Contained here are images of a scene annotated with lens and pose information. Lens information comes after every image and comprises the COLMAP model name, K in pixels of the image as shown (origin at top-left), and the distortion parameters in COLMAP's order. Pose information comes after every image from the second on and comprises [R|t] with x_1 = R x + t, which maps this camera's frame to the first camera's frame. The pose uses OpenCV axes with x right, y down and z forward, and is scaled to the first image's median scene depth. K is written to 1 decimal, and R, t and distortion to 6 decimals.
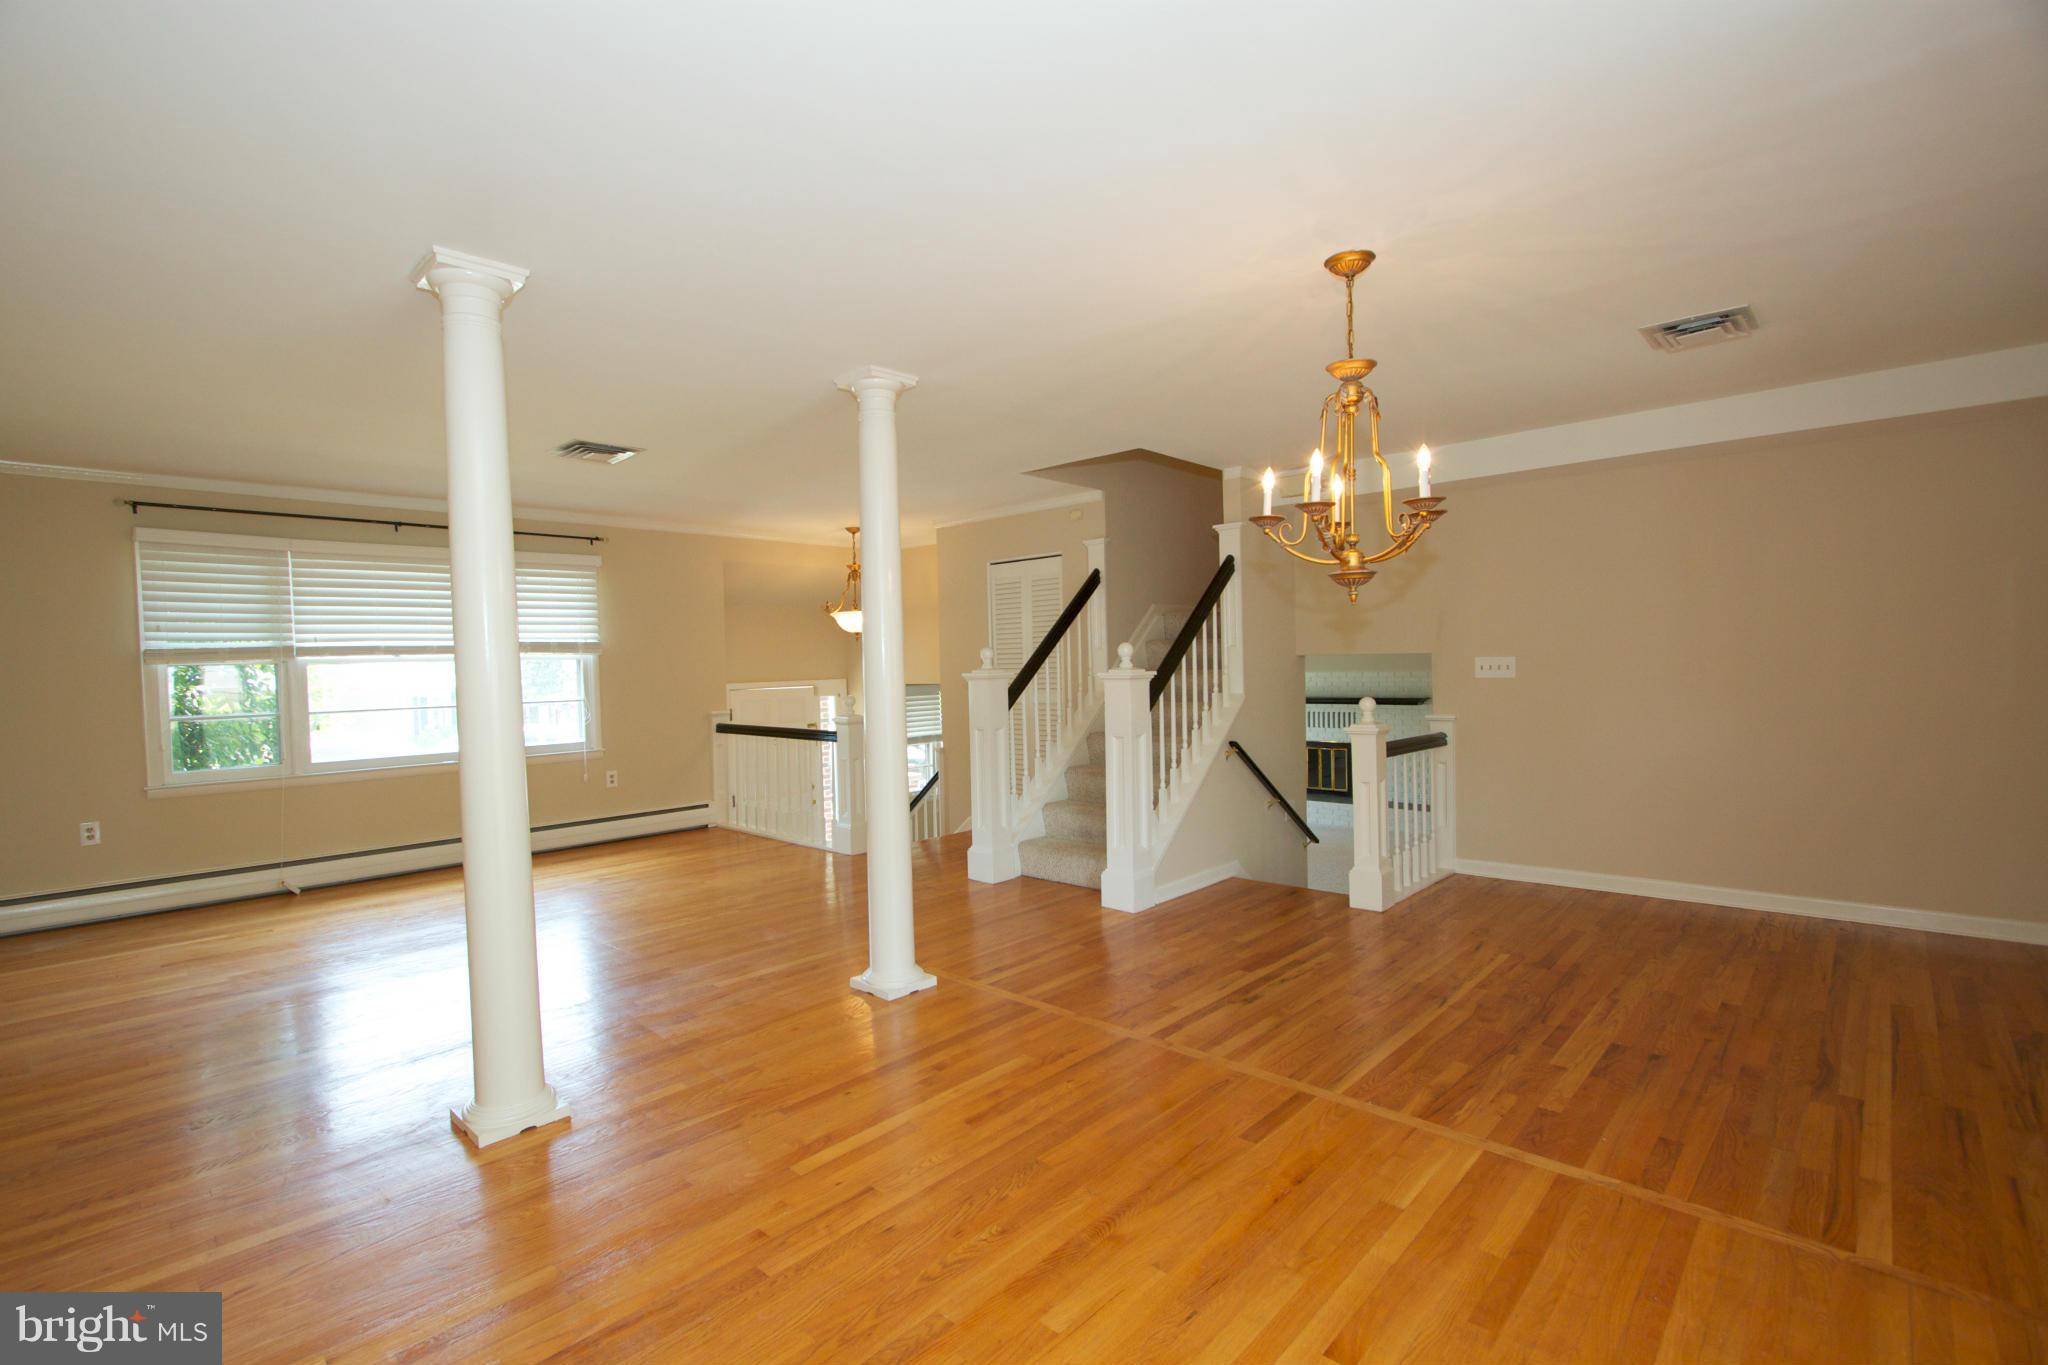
lens RADIAL K [[953.3, 0, 1014.0], [0, 953.3, 680.8], [0, 0, 1]] dist [-0.013516, 0.002260]
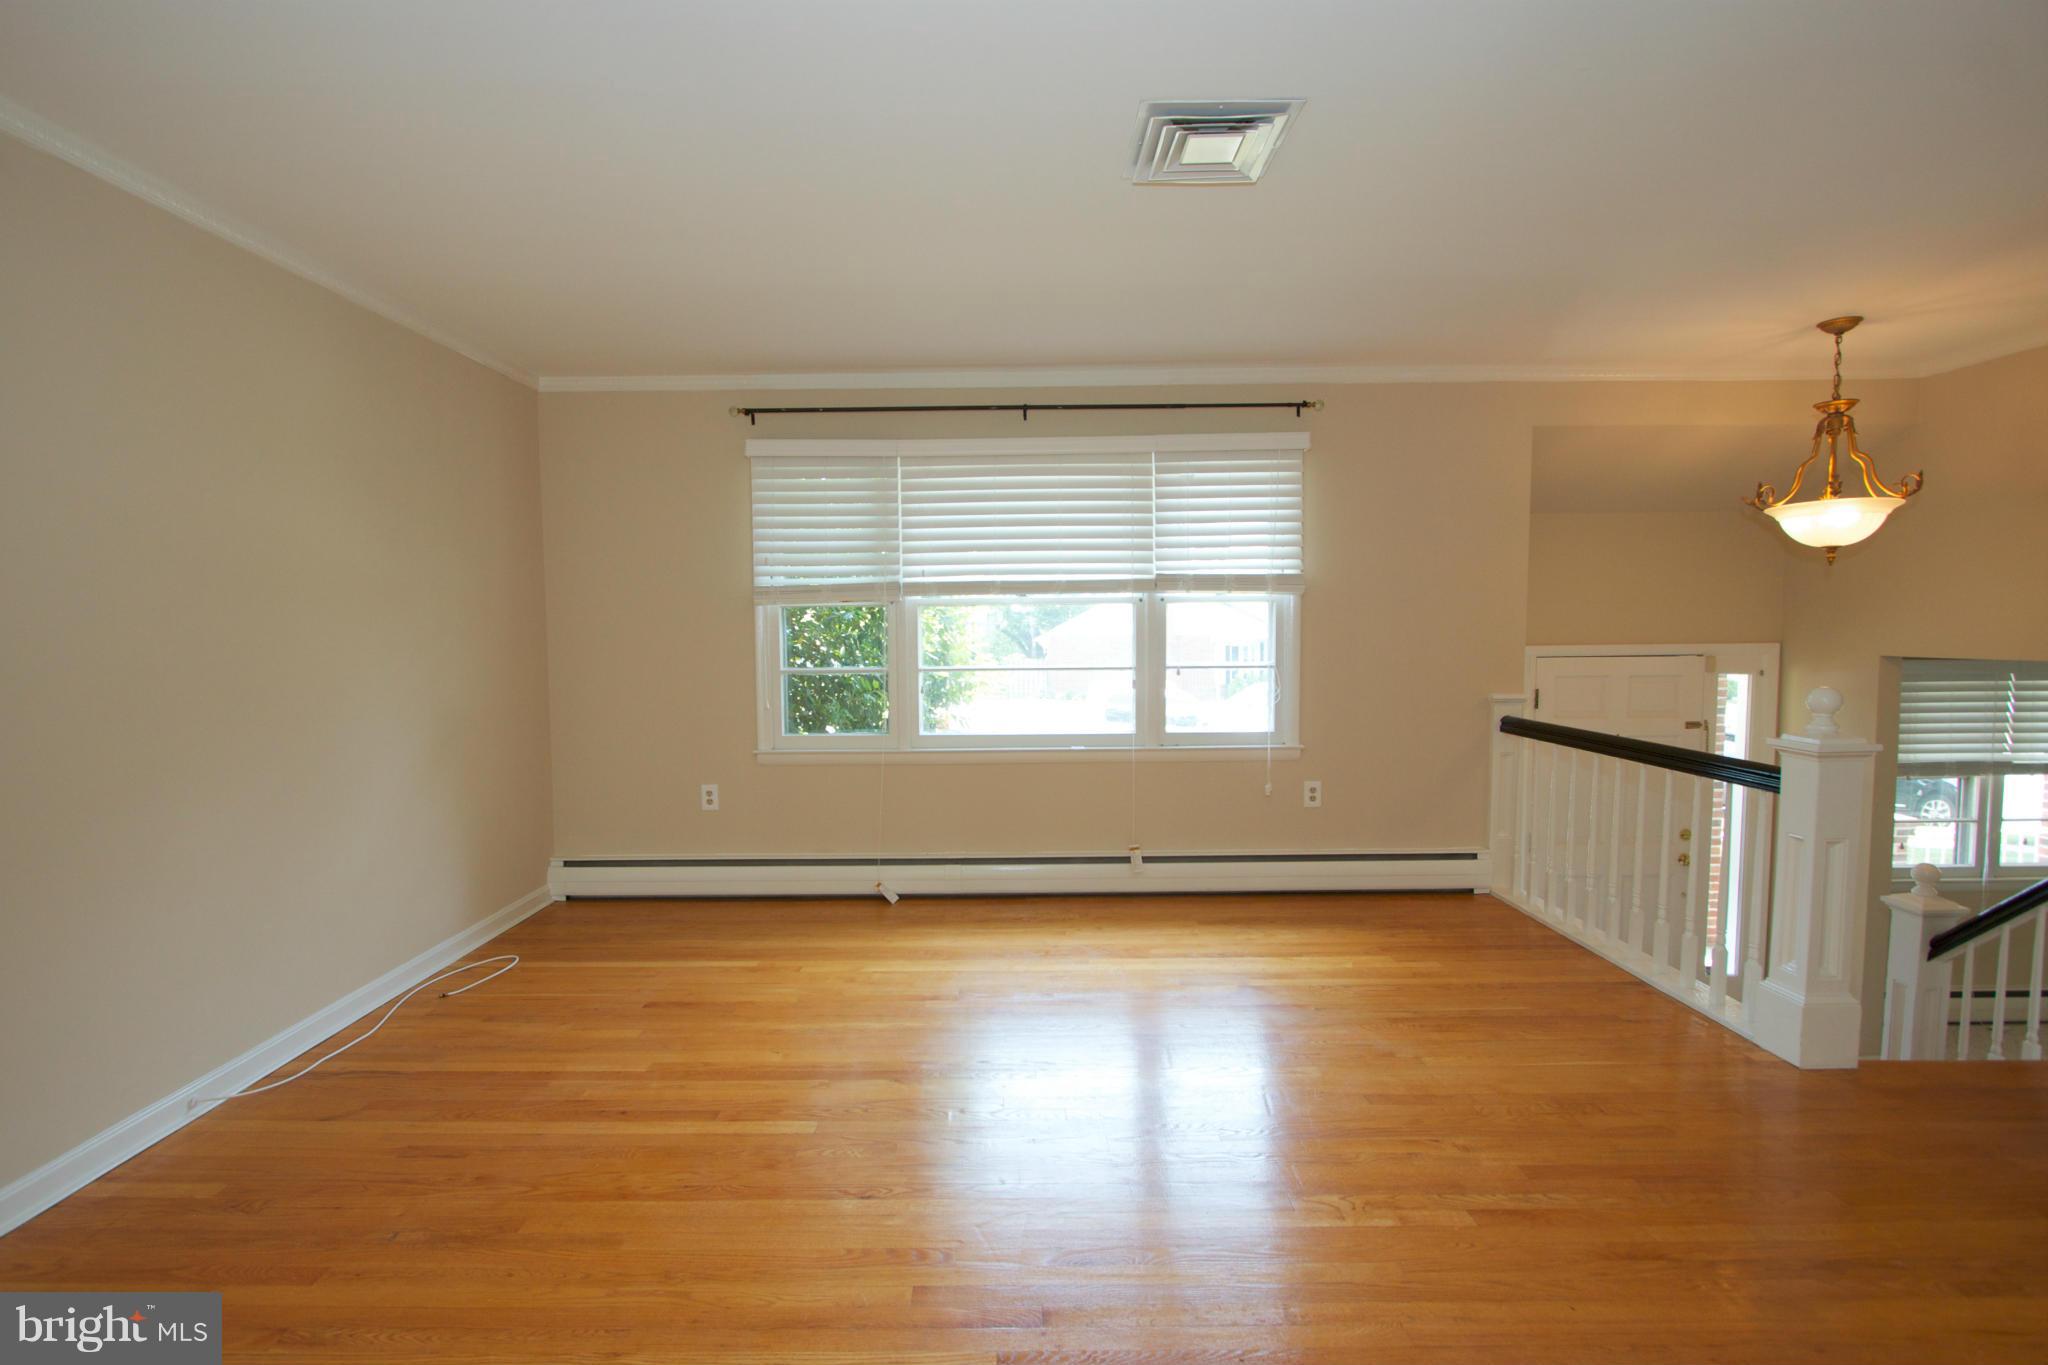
lens RADIAL K [[953.3, 0, 1016.6], [0, 953.3, 700.0], [0, 0, 1]] dist [-0.013516, 0.002260]
pose [[0.676608, 0.077208, -0.732284, -0.140070], [-0.022457, 0.996189, 0.084283, -0.009871], [0.736001, -0.040582, 0.675763, 0.605085]]
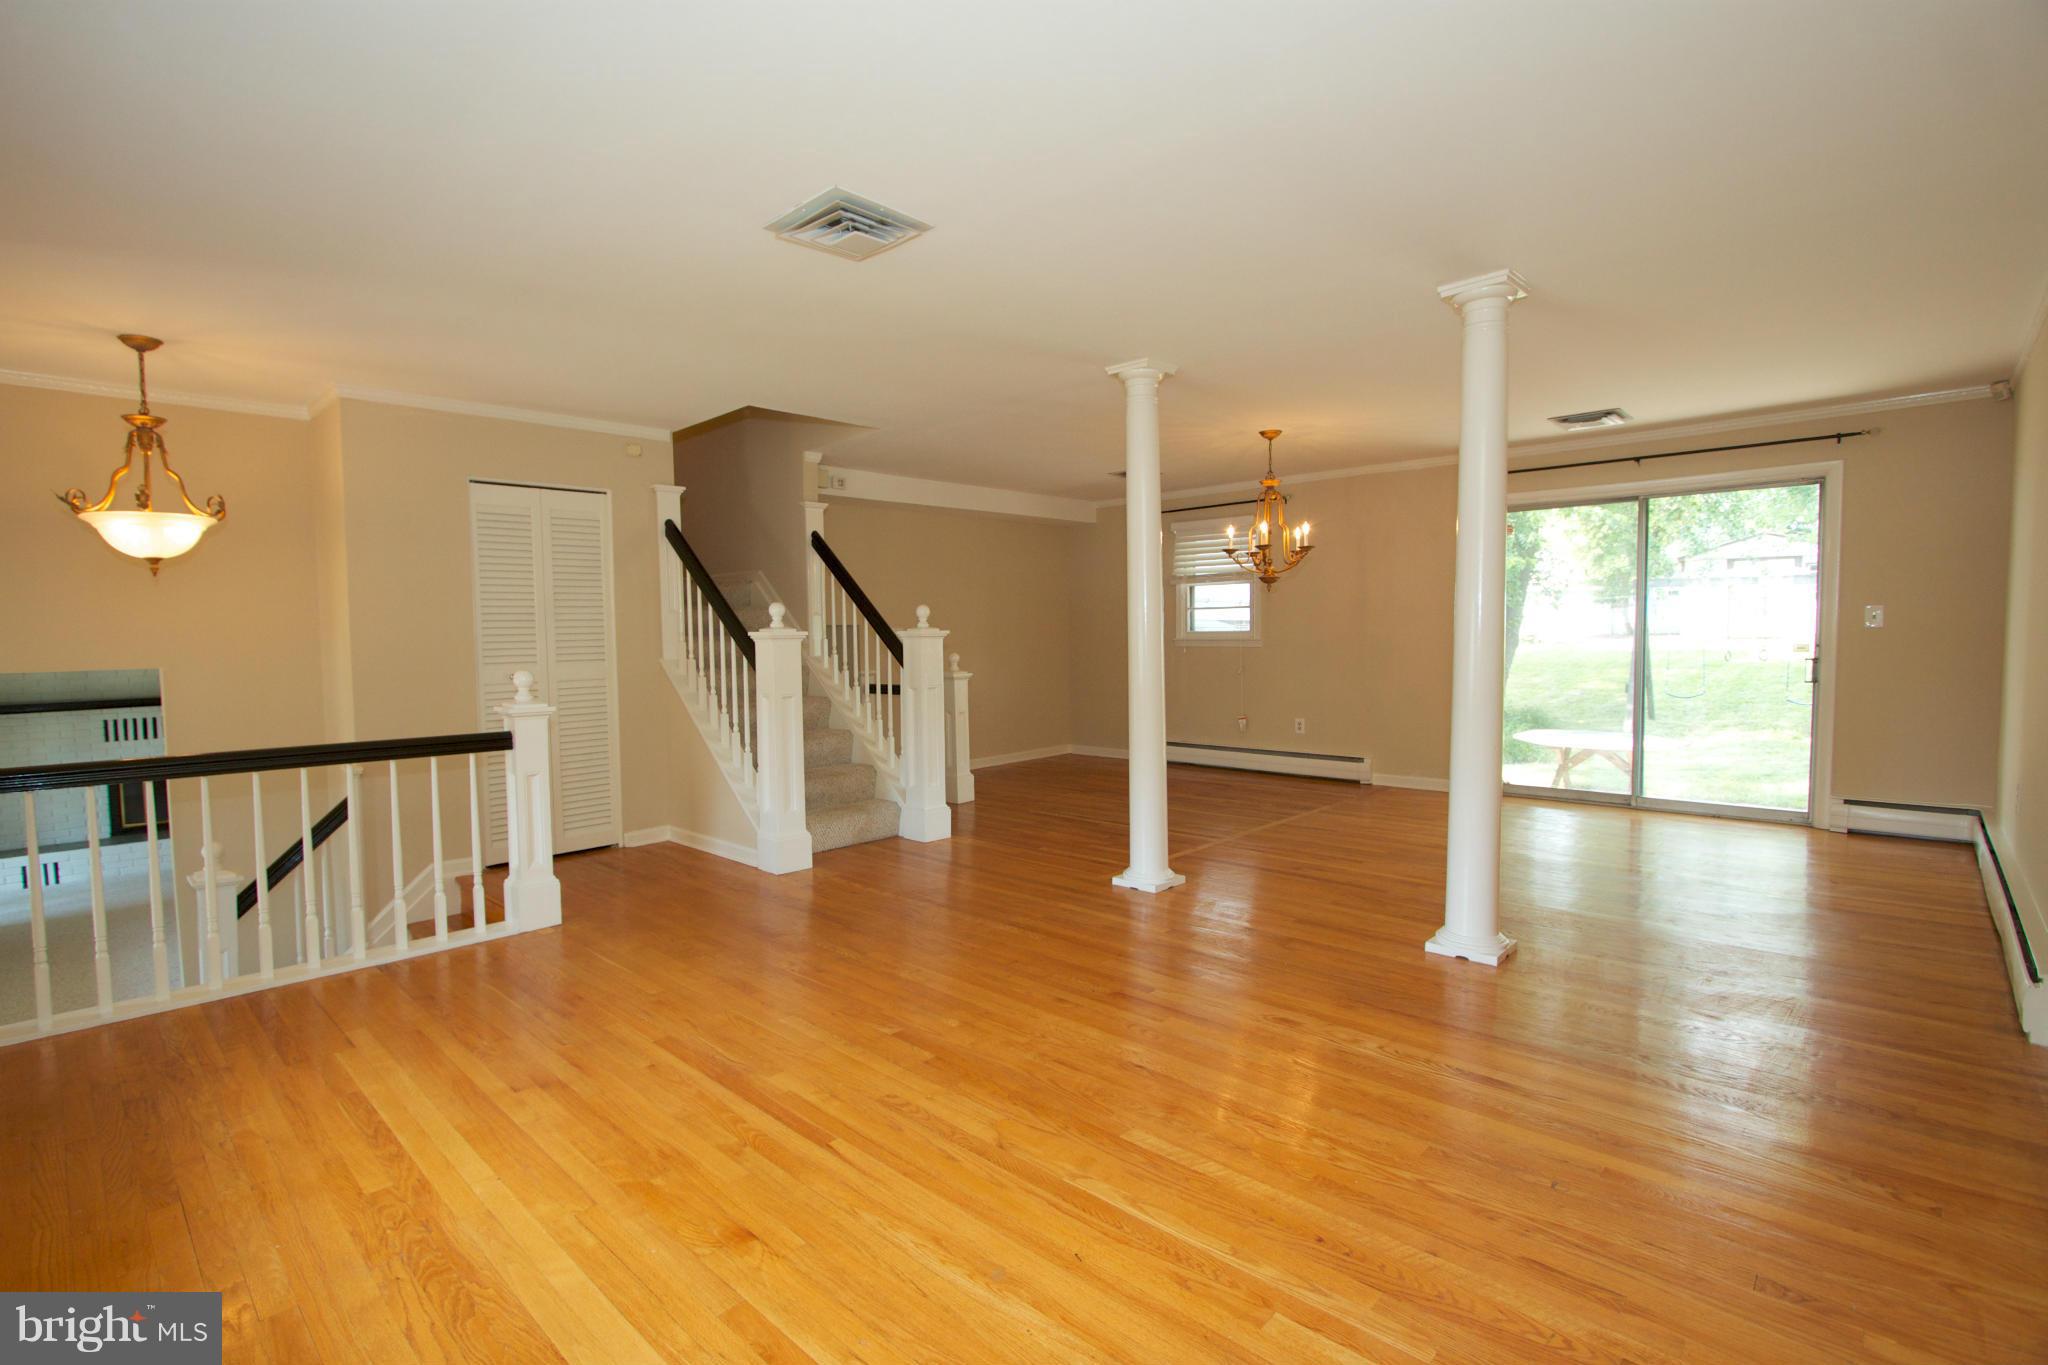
lens RADIAL K [[953.3, 0, 1025.2], [0, 953.3, 664.6], [0, 0, 1]] dist [-0.013516, 0.002260]
pose [[0.003424, -0.014150, 0.999894, -1.018298], [0.034877, 0.999293, 0.014022, 0.017967], [-0.999386, 0.034826, 0.003915, 0.882515]]
